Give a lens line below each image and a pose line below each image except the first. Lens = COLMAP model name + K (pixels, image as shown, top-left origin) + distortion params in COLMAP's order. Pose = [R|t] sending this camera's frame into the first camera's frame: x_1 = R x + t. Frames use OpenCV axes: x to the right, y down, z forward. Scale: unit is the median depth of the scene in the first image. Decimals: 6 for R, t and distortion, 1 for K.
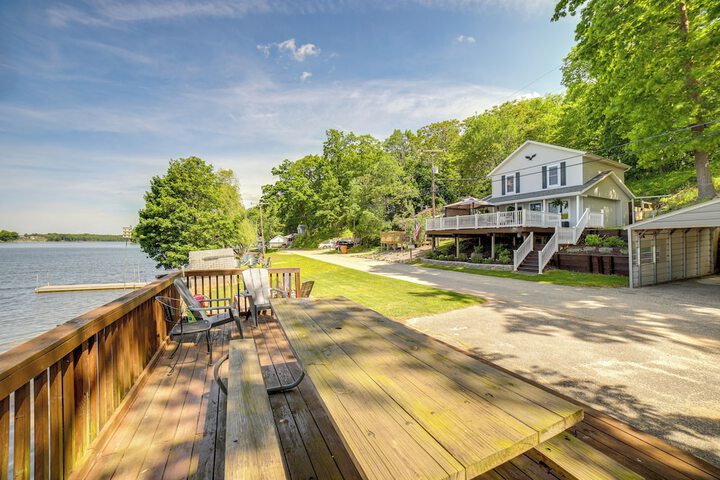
lens RADIAL K [[297.5, 0, 362.6], [0, 297.5, 237.8], [0, 0, 1]] dist [-0.055234, 0.000308]
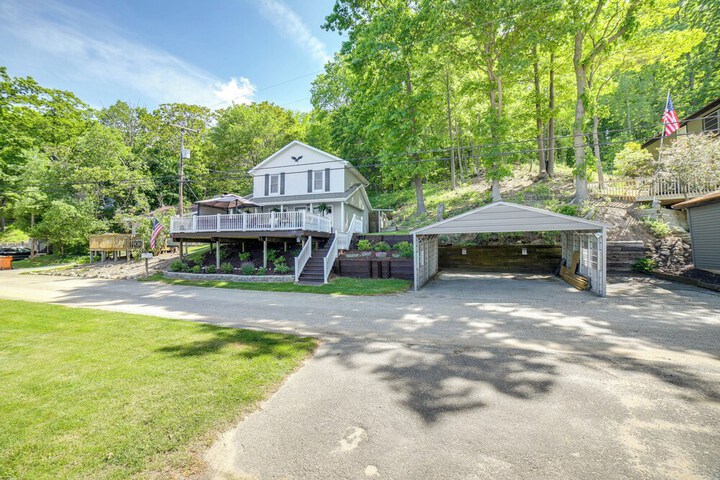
lens RADIAL K [[293.5, 0, 356.8], [0, 293.5, 239.9], [0, 0, 1]] dist [-0.088796, 0.034640]
pose [[0.676806, 0.010688, 0.736084, 0.010270], [-0.001127, 0.999908, -0.013482, 0.002103], [-0.736161, 0.008295, 0.676756, 0.171935]]
